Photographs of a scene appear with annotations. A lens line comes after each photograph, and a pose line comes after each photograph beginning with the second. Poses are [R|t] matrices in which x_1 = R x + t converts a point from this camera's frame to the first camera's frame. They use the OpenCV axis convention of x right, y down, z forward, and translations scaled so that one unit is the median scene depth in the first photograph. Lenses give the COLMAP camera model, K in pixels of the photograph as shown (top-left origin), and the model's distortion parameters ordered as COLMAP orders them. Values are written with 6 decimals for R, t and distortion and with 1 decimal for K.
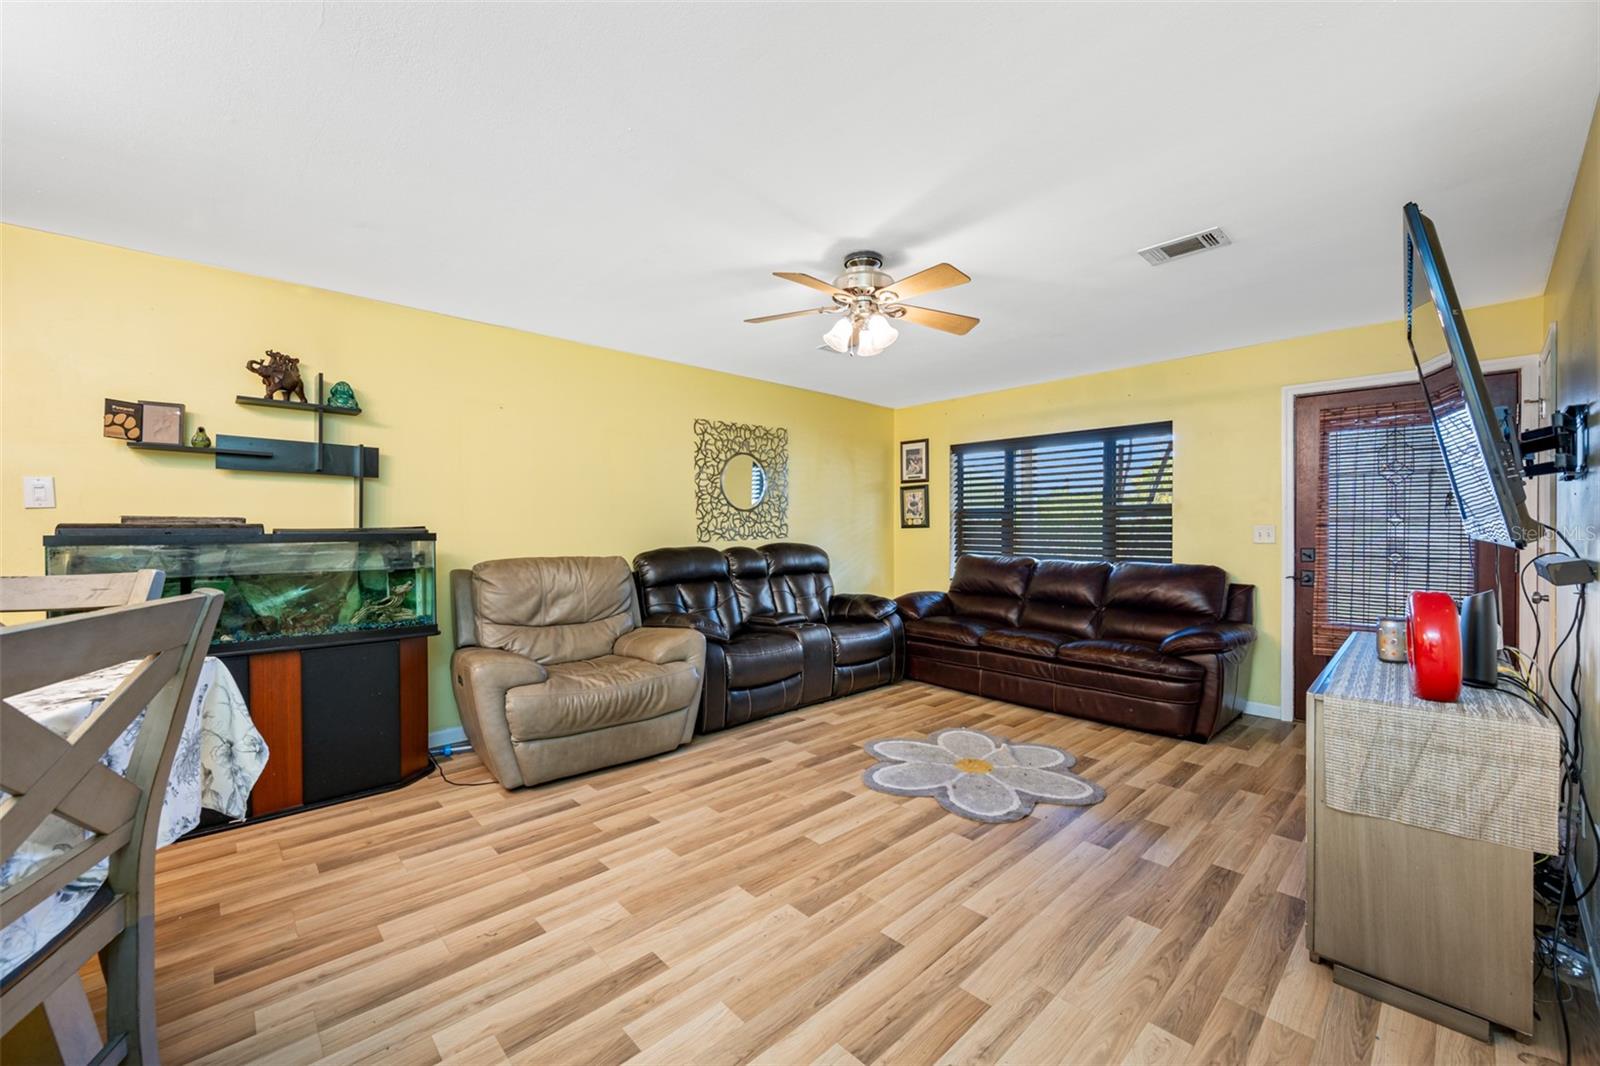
lens RADIAL K [[637.3, 0, 788.0], [0, 637.3, 534.6], [0, 0, 1]] dist [0.000939, -0.001431]
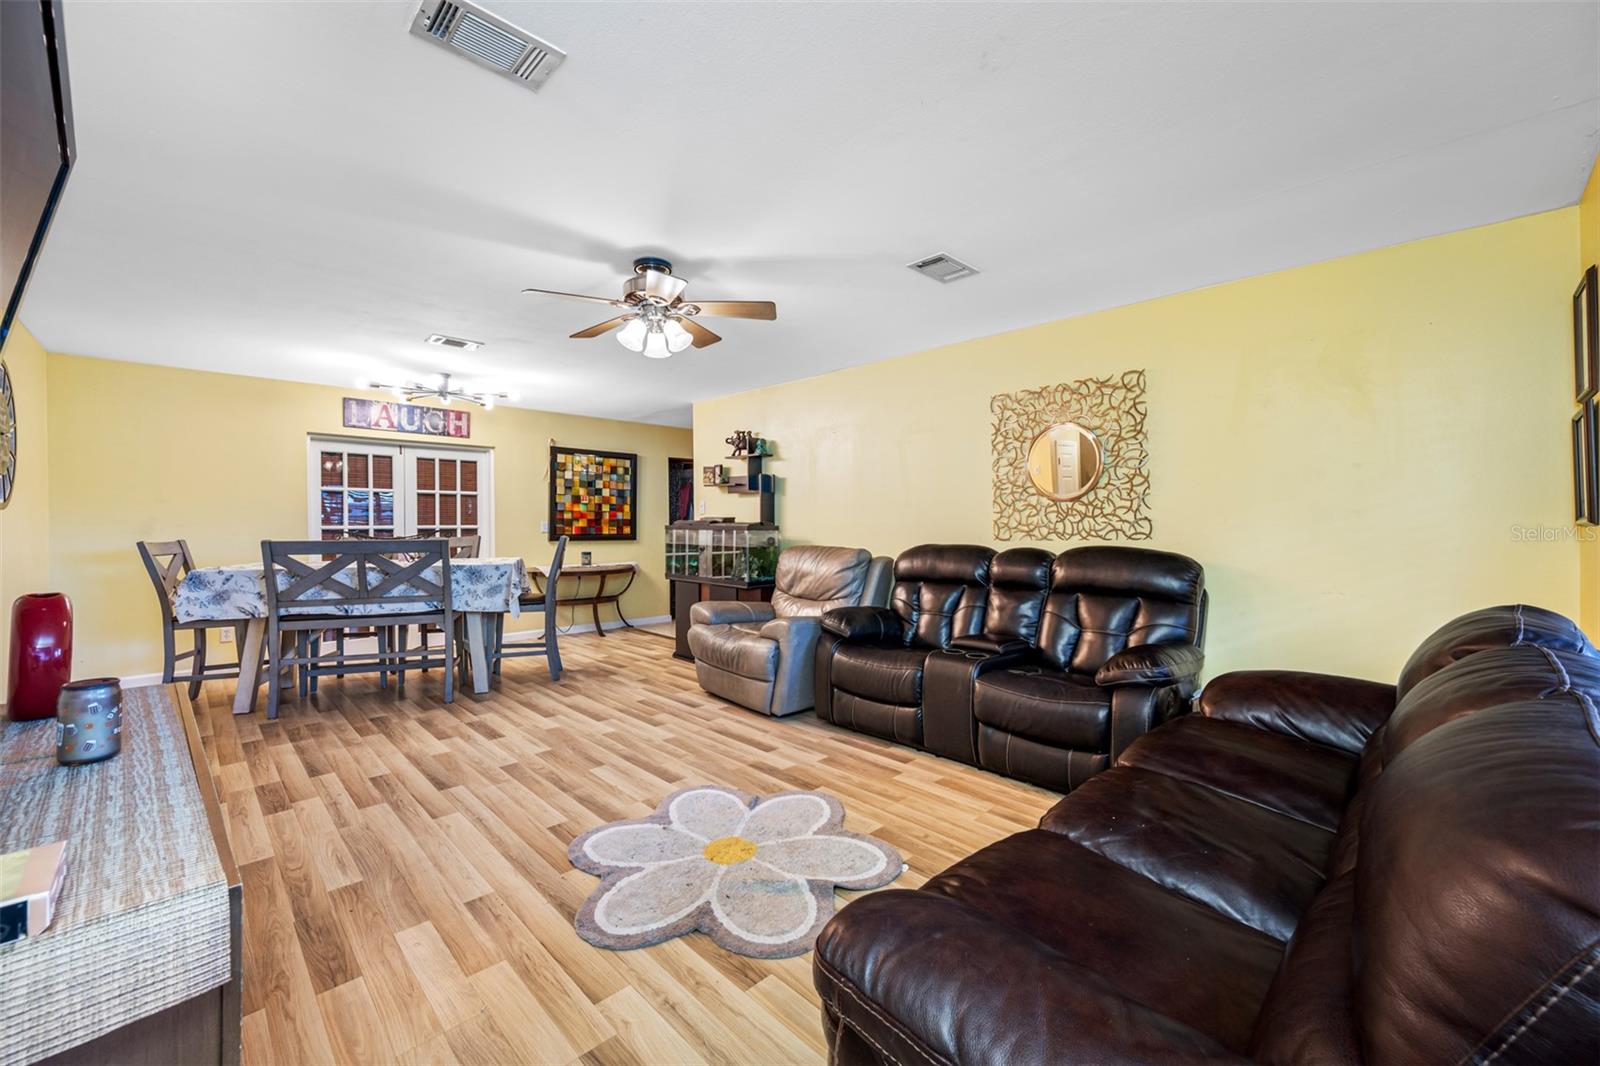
lens RADIAL K [[637.3, 0, 830.1], [0, 637.3, 534.5], [0, 0, 1]] dist [0.000939, -0.001431]
pose [[0.048326, 0.018977, -0.998651, 1.064632], [-0.013821, 0.999736, 0.018328, -0.012908], [0.998736, 0.012916, 0.048576, 1.123762]]
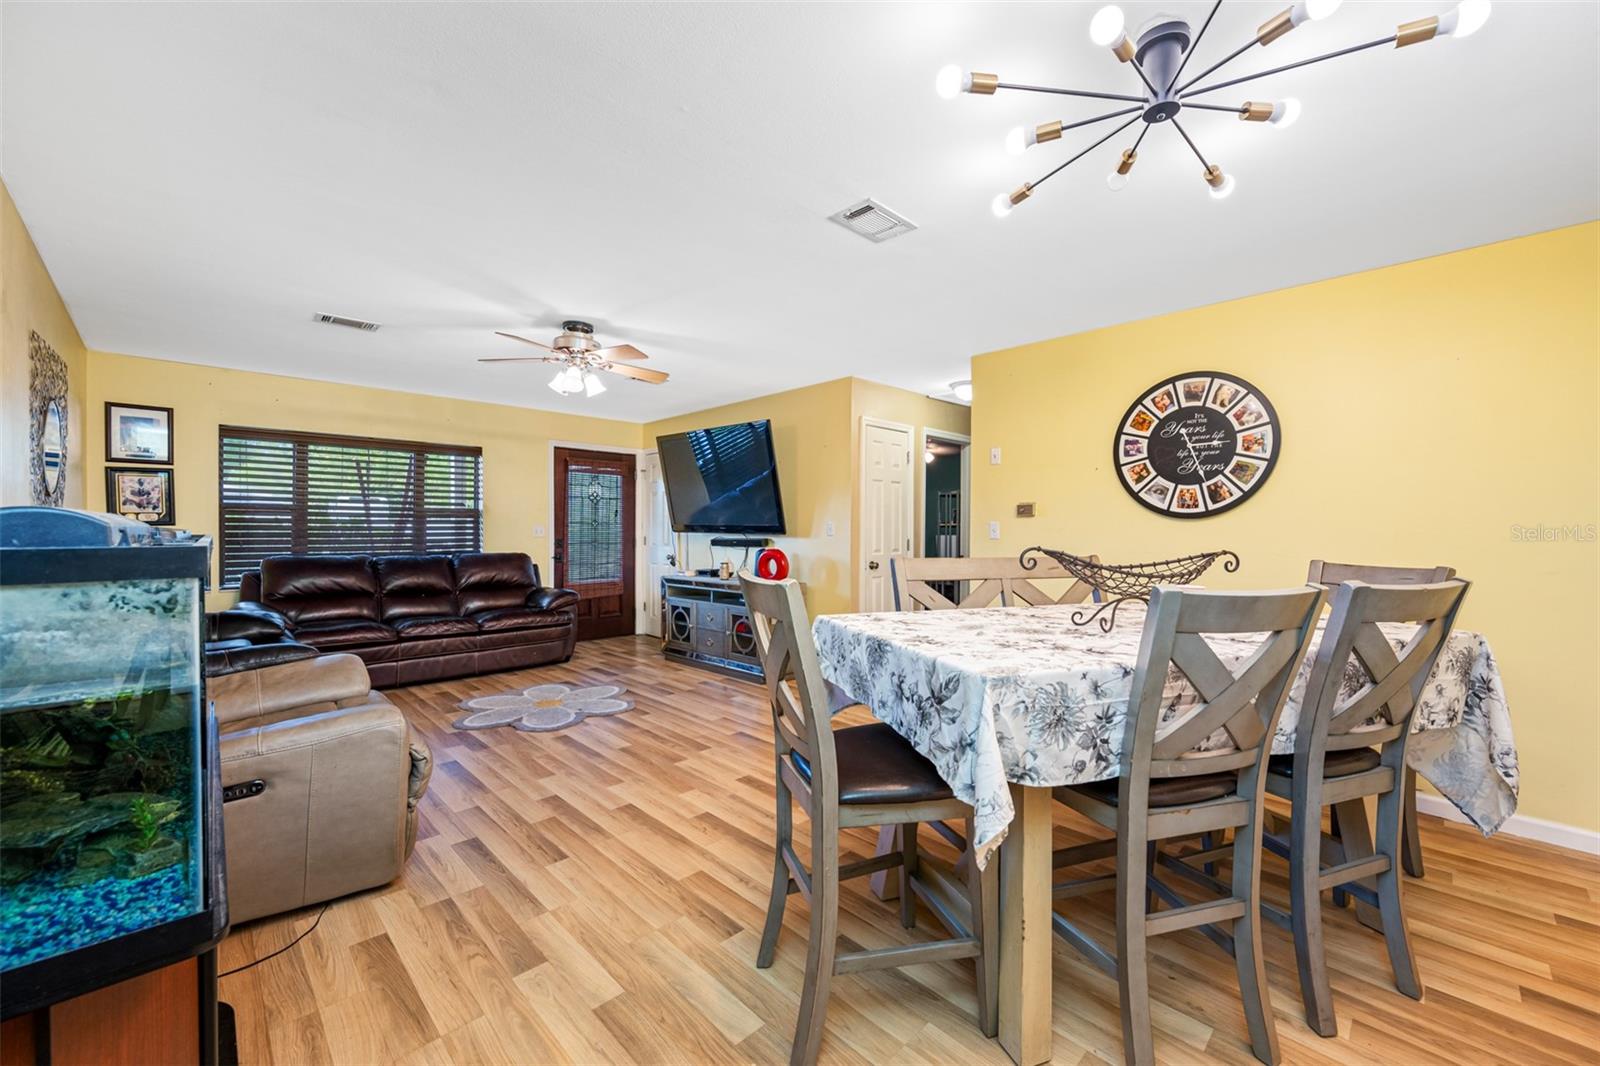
lens RADIAL K [[637.3, 0, 813.4], [0, 637.3, 532.8], [0, 0, 1]] dist [0.000939, -0.001431]
pose [[-0.029064, -0.011552, 0.999511, -1.116900], [0.008170, 0.999897, 0.011794, -0.009522], [-0.999544, 0.008509, -0.028967, 0.496471]]
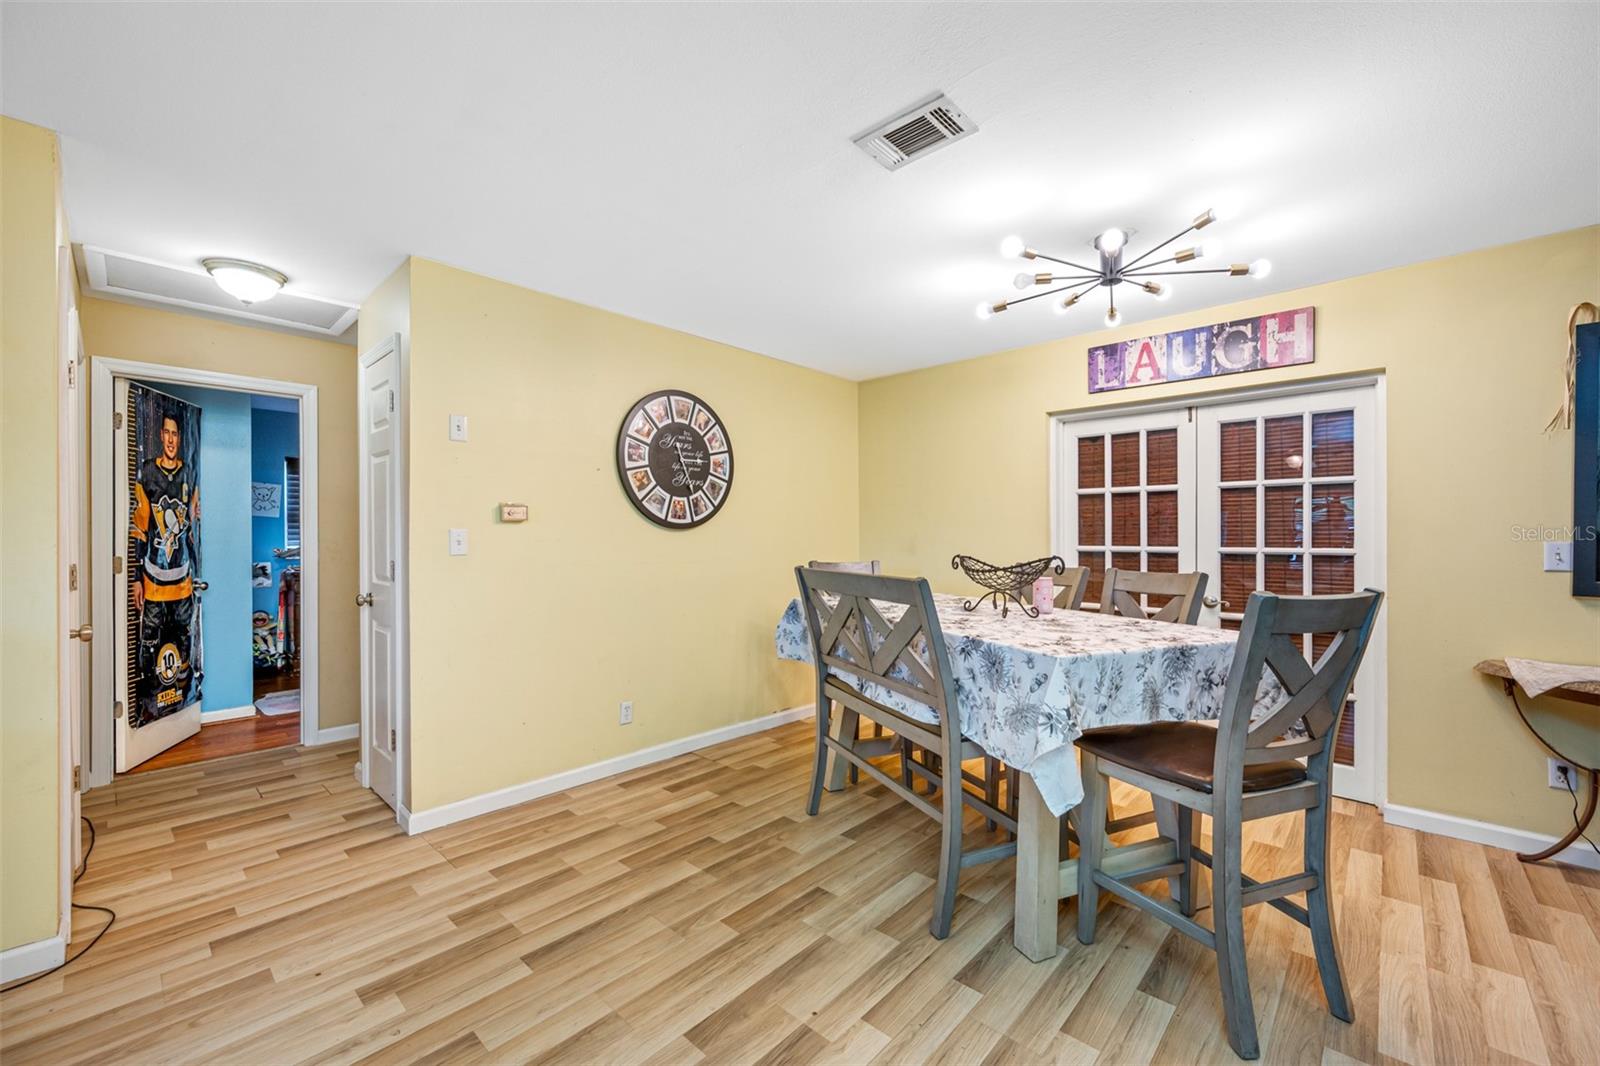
lens RADIAL K [[637.3, 0, 780.1], [0, 637.3, 539.7], [0, 0, 1]] dist [0.000939, -0.001431]
pose [[-0.998504, -0.001583, -0.054659, -0.160999], [-0.002448, 0.999873, 0.015764, -0.014619], [0.054627, 0.015874, -0.998381, 0.983975]]
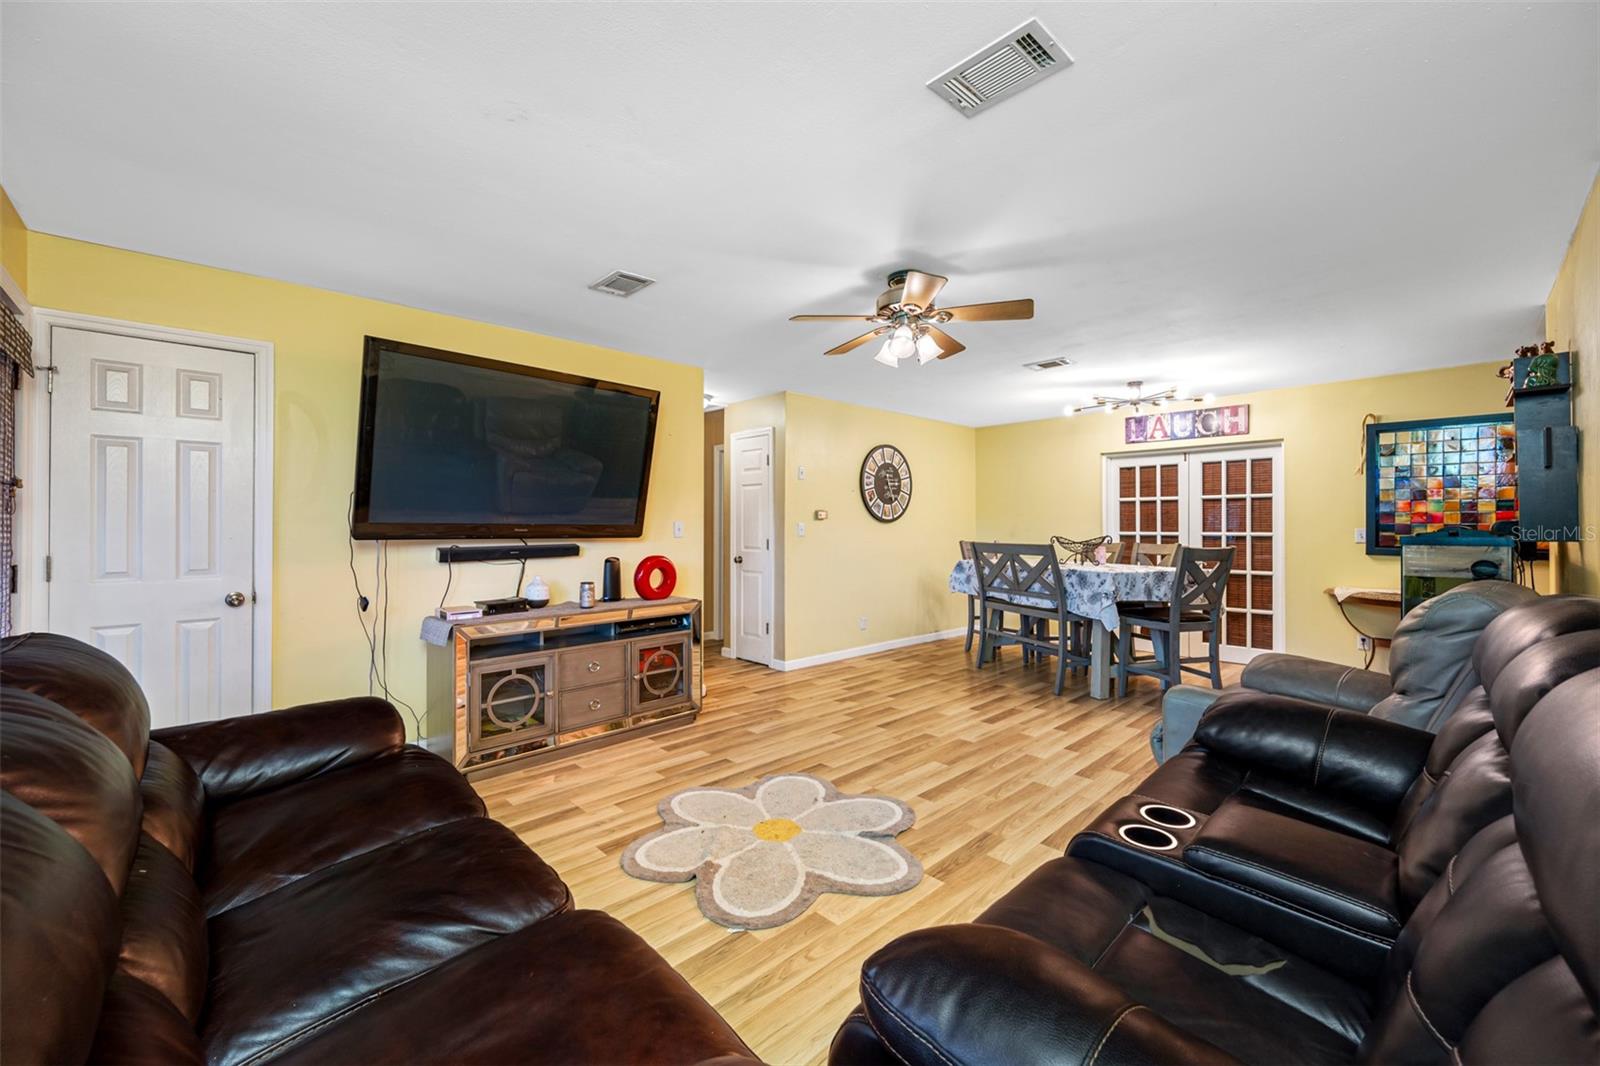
lens RADIAL K [[637.3, 0, 776.0], [0, 637.3, 532.9], [0, 0, 1]] dist [0.000939, -0.001431]
pose [[-0.999977, -0.000675, 0.006713, 0.301268], [-0.000538, 0.999792, 0.020404, -0.023578], [-0.006726, 0.020400, -0.999769, 1.868329]]
